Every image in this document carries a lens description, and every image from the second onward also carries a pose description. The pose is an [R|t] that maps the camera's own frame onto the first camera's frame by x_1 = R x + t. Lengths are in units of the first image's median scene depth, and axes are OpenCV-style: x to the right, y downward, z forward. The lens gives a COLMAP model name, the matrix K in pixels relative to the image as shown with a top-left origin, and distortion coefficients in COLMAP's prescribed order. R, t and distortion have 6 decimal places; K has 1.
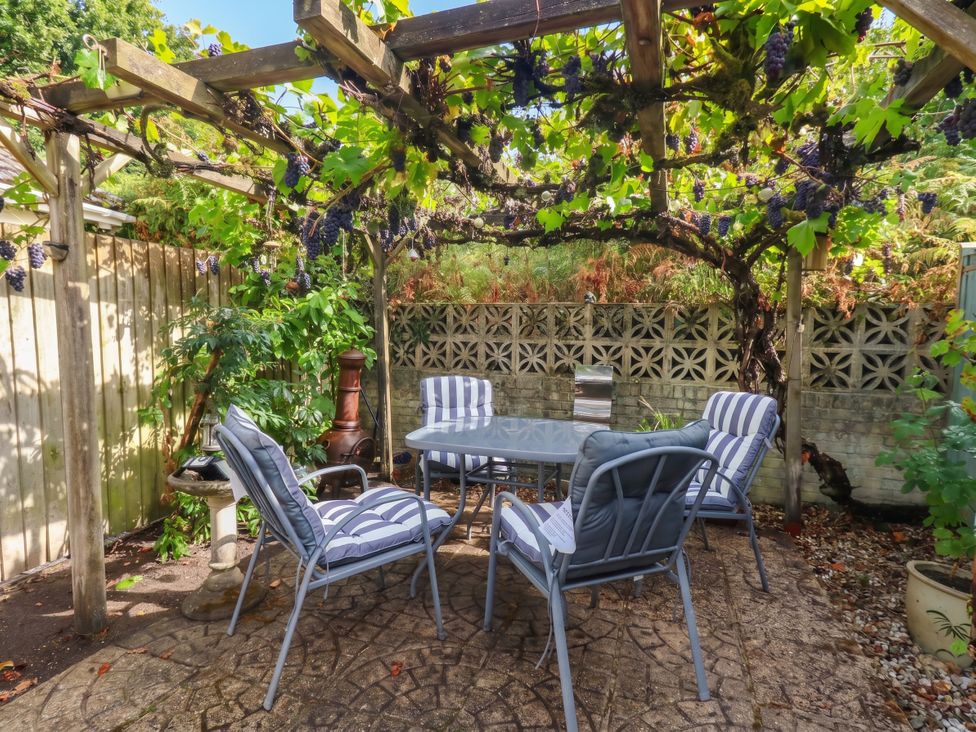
lens RADIAL K [[523.1, 0, 482.7], [0, 523.1, 369.6], [0, 0, 1]] dist [-0.023217, 0.001795]
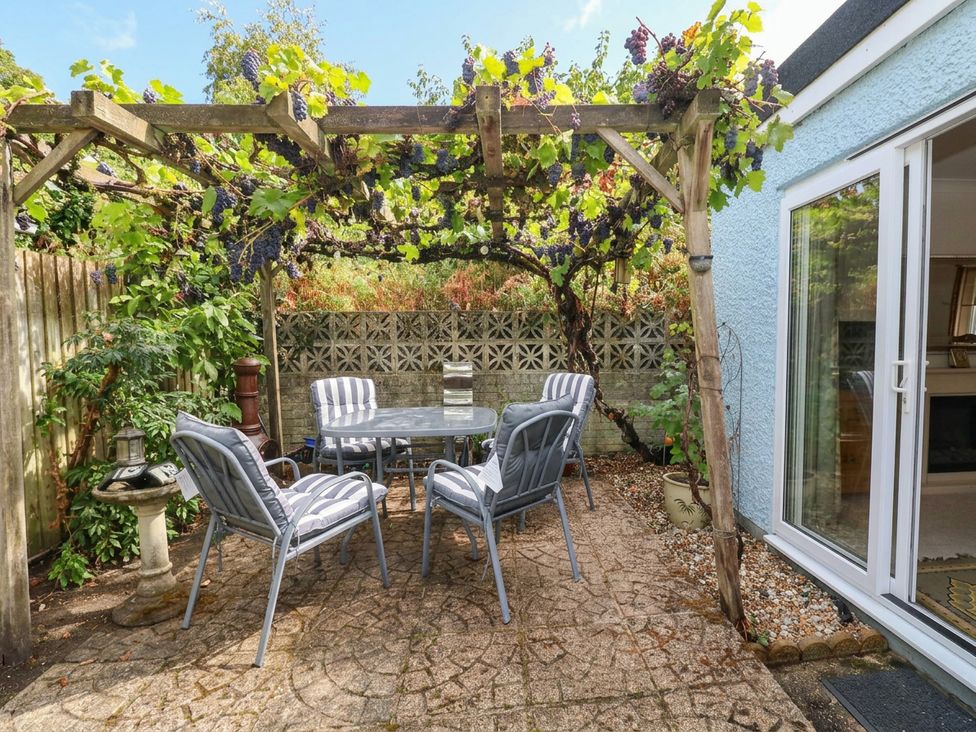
lens RADIAL K [[523.1, 0, 486.7], [0, 523.1, 372.9], [0, 0, 1]] dist [-0.023217, 0.001795]
pose [[0.915740, -0.055642, 0.397900, -0.231114], [0.053851, 0.998426, 0.015685, 0.002660], [-0.398147, 0.007064, 0.917295, -0.165103]]
